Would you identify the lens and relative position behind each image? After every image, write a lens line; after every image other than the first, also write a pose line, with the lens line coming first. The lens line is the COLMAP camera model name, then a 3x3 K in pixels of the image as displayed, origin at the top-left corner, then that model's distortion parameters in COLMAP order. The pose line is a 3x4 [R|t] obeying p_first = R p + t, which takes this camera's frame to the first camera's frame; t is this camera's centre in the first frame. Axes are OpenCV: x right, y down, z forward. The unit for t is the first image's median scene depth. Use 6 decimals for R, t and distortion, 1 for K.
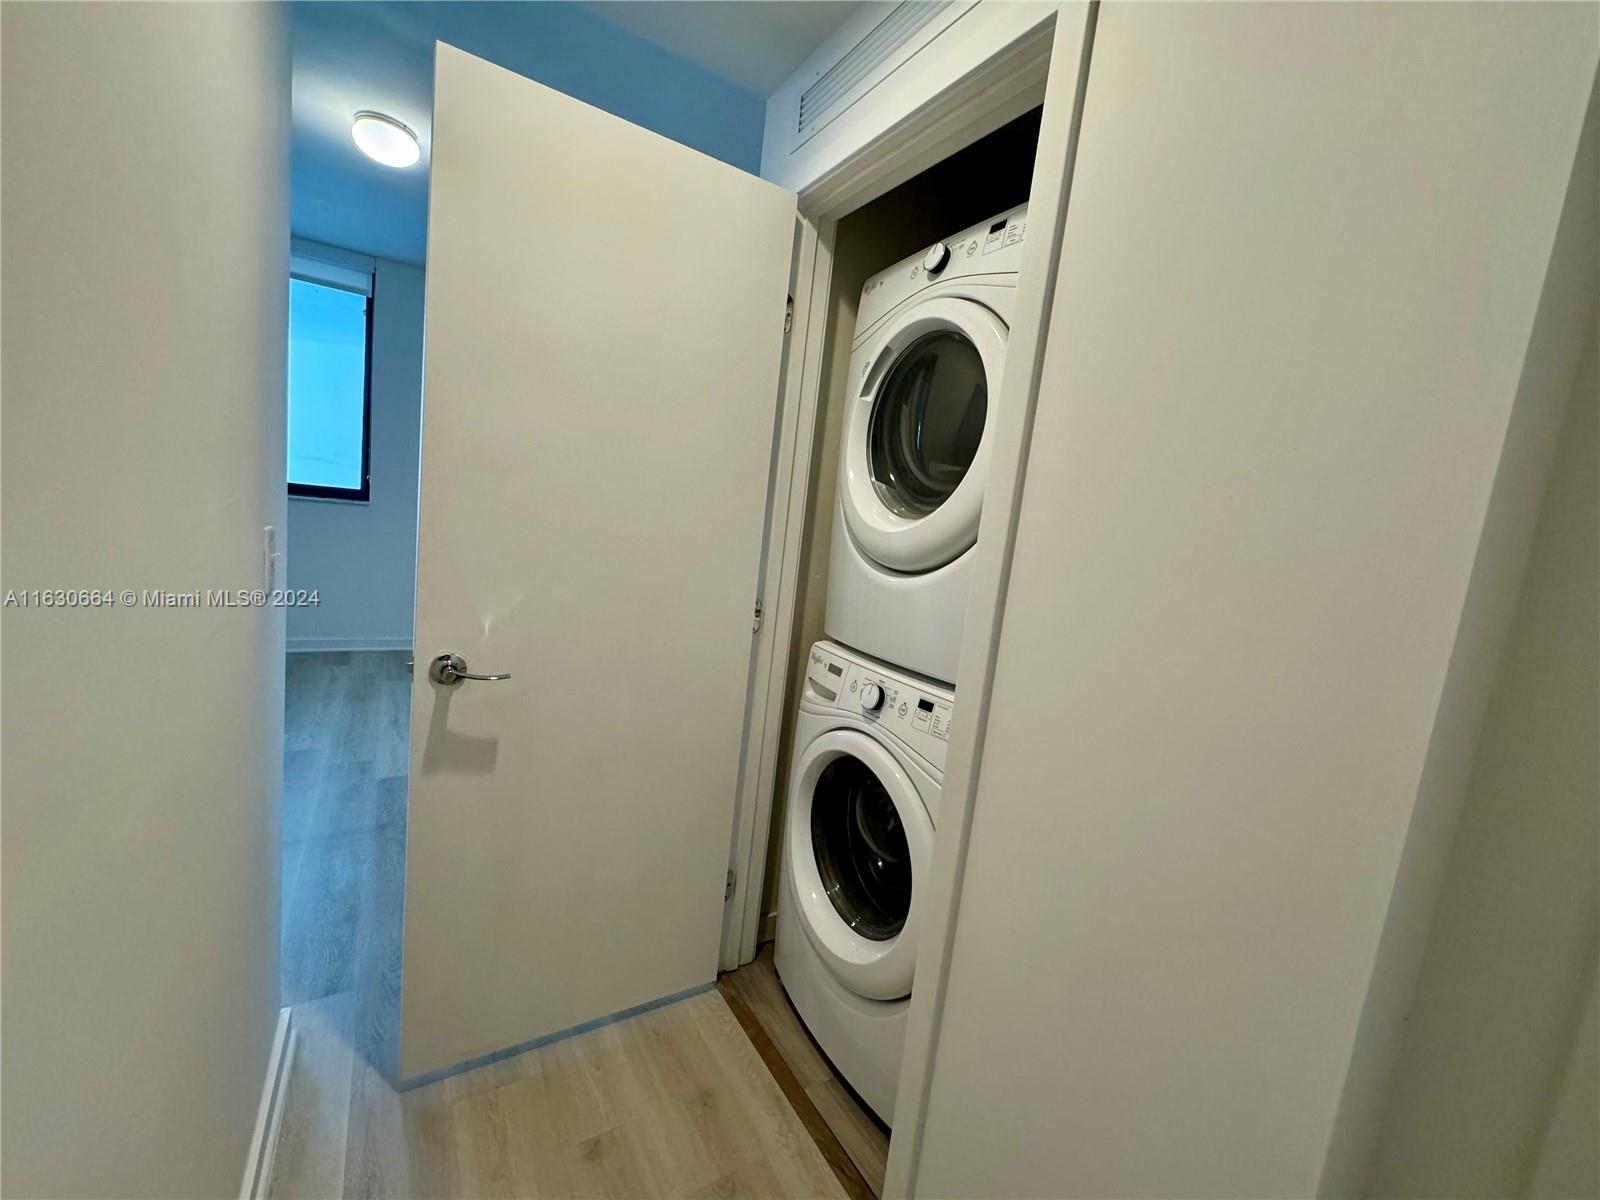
lens RADIAL K [[638.3, 0, 800.0], [0, 638.3, 600.0], [0, 0, 1]] dist [-0.000488, -0.000178]
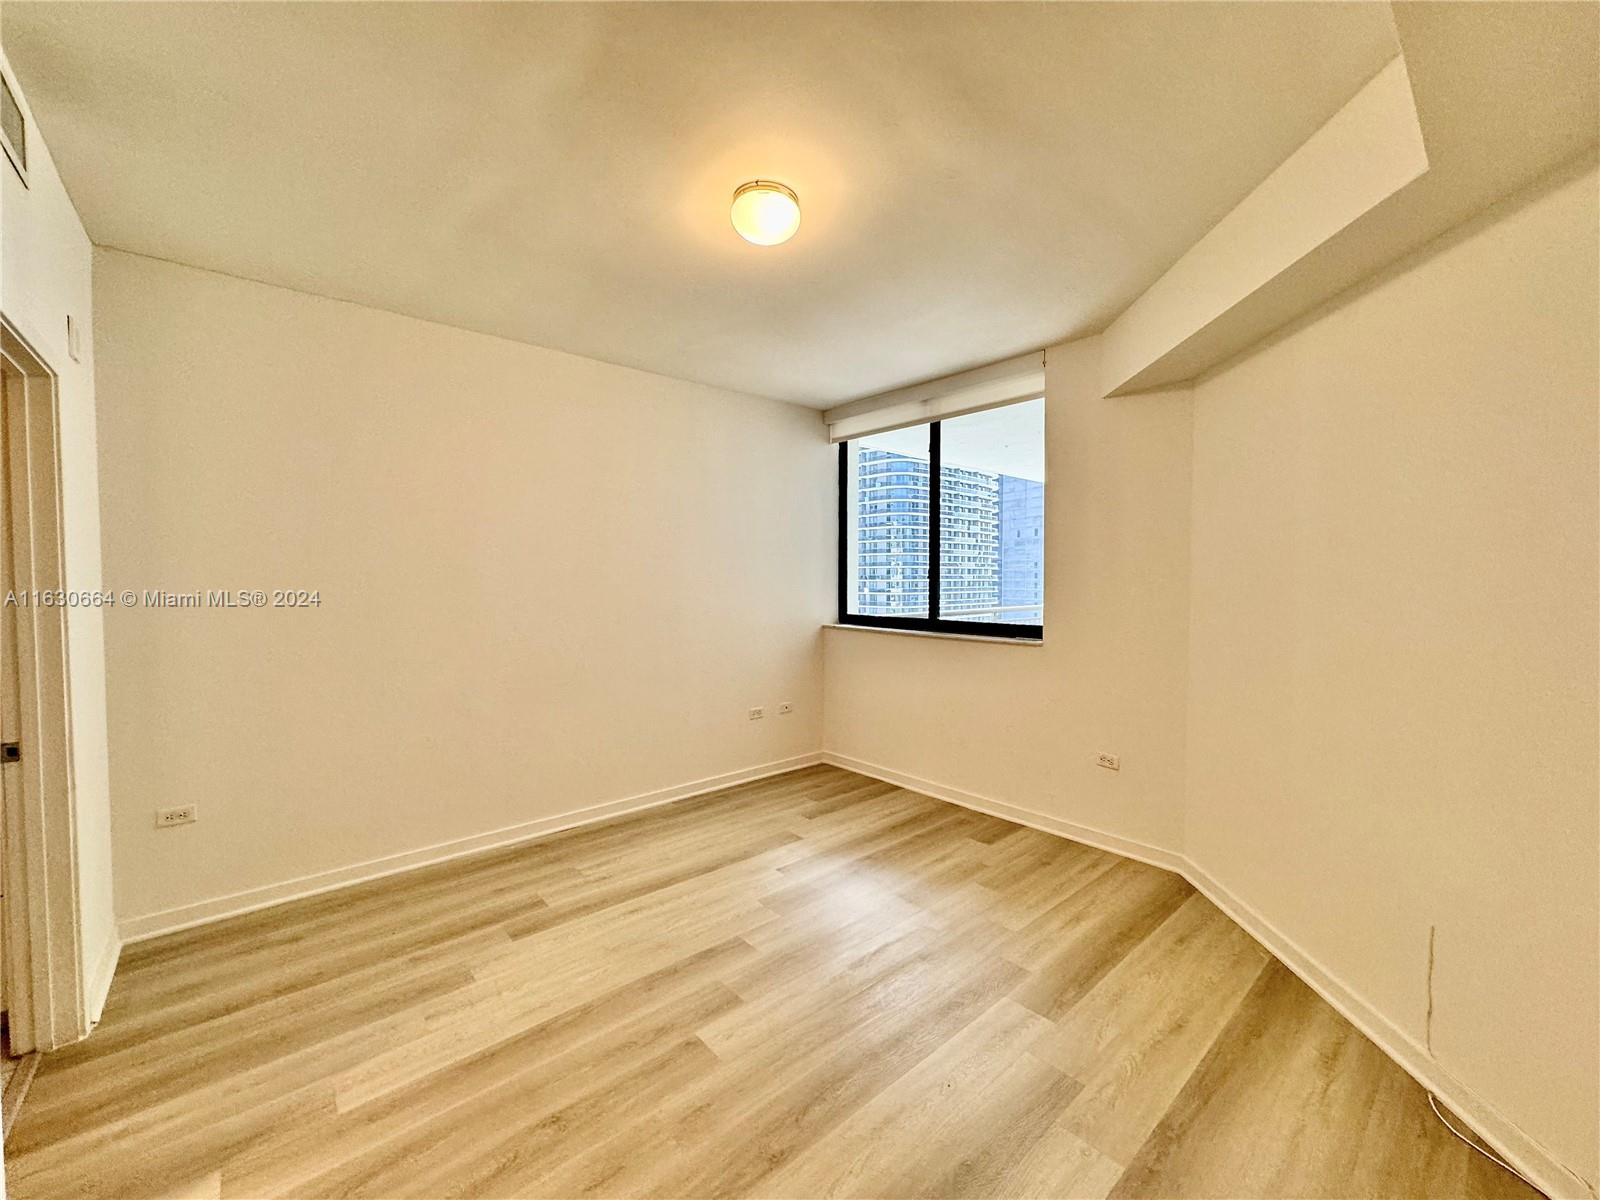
lens RADIAL K [[638.3, 0, 800.0], [0, 638.3, 600.0], [0, 0, 1]] dist [-0.000488, -0.000178]
pose [[0.161252, -0.084586, -0.983282, 0.073967], [-0.106391, 0.989024, -0.102528, -0.095481], [0.981162, 0.121145, 0.150483, 0.611320]]
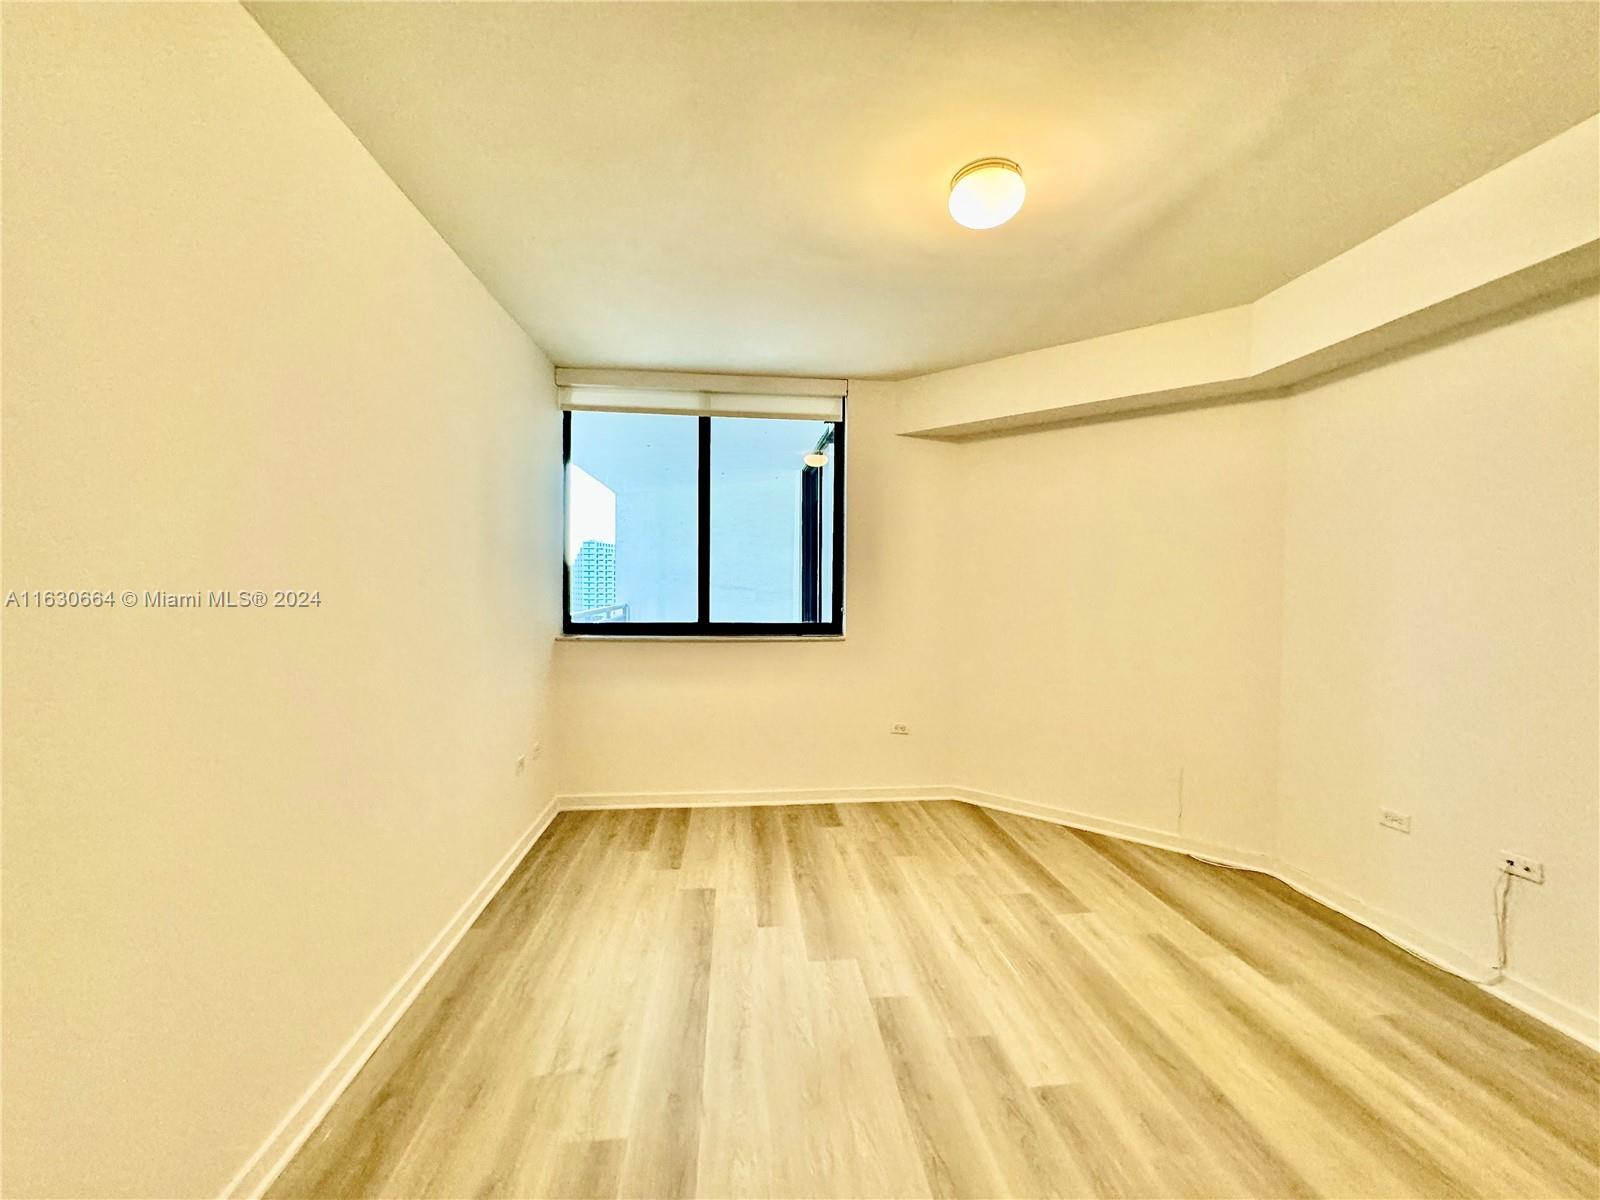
lens RADIAL K [[638.3, 0, 800.0], [0, 638.3, 600.0], [0, 0, 1]] dist [-0.000488, -0.000178]
pose [[0.890770, -0.099701, -0.443384, -0.344091], [0.041478, 0.989402, -0.139151, -0.085154], [0.452558, 0.105561, 0.885465, 0.169924]]
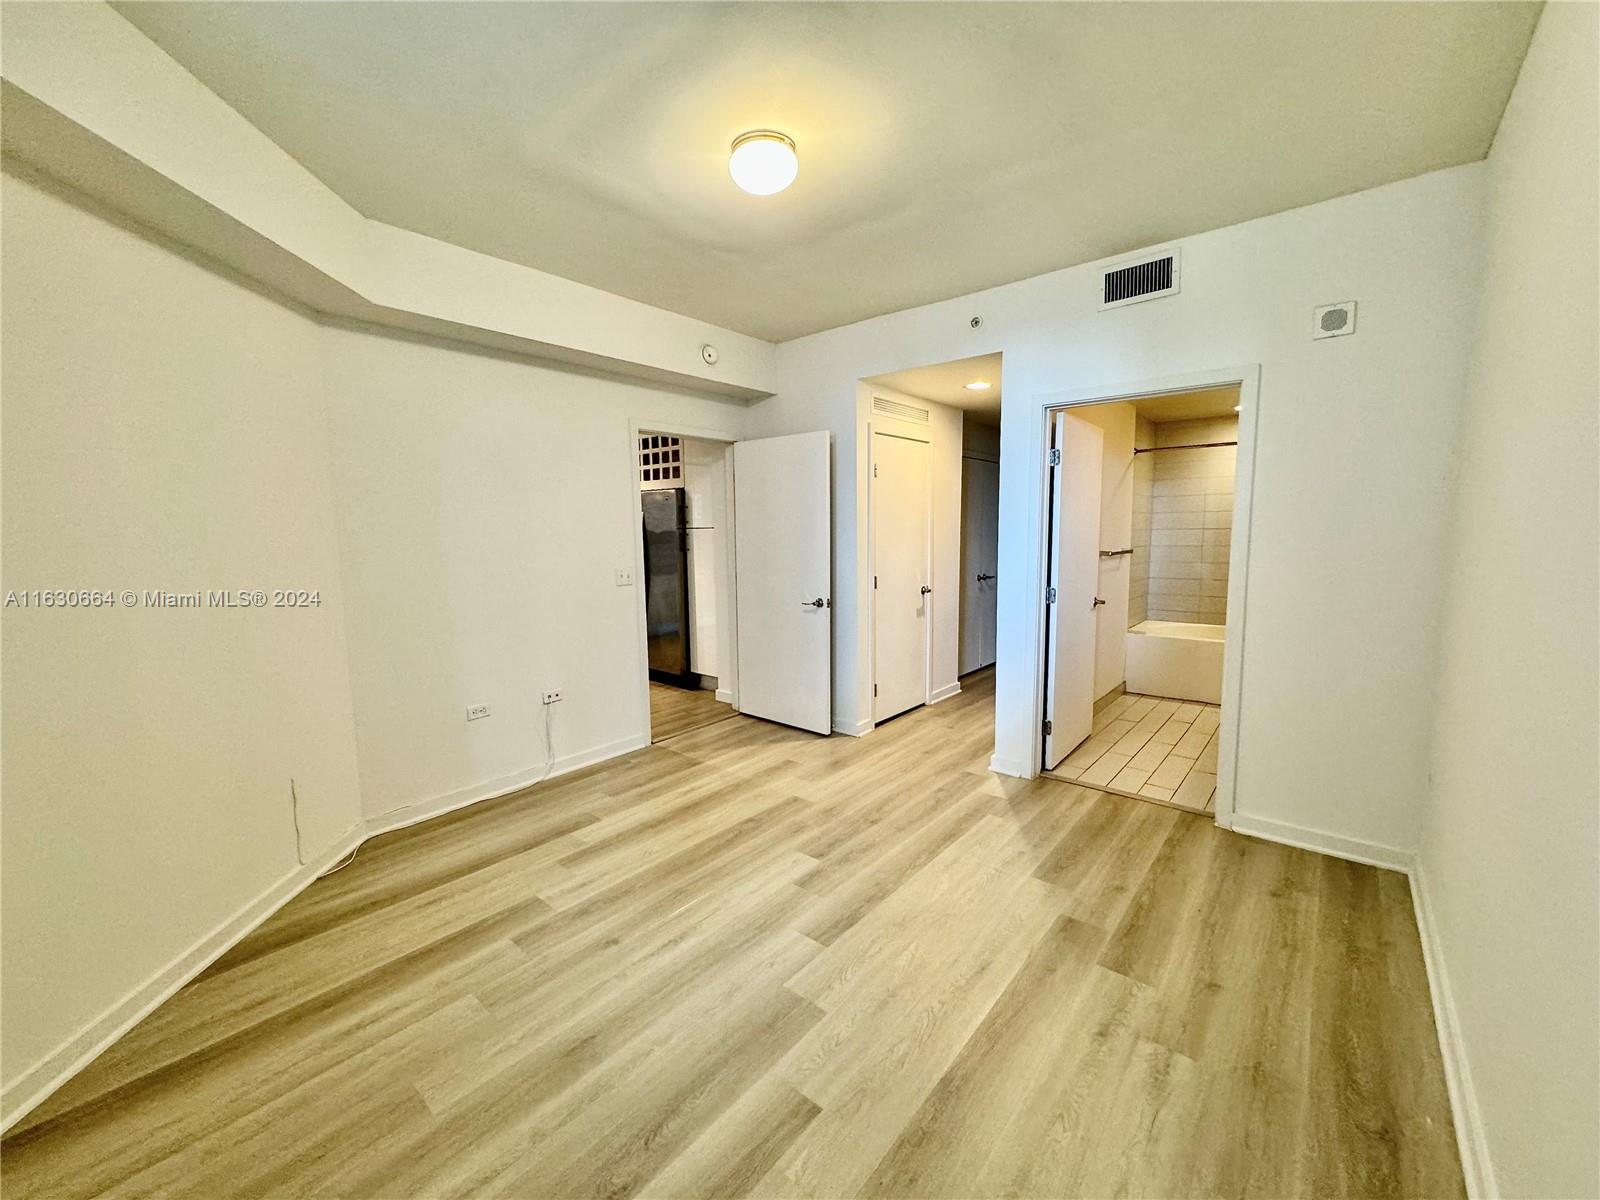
lens RADIAL K [[638.3, 0, 800.0], [0, 638.3, 600.0], [0, 0, 1]] dist [-0.000488, -0.000178]
pose [[-0.305289, -0.215496, 0.927556, -0.959670], [0.098438, 0.961698, 0.255827, -0.237198], [-0.947158, 0.169408, -0.272383, 0.794810]]
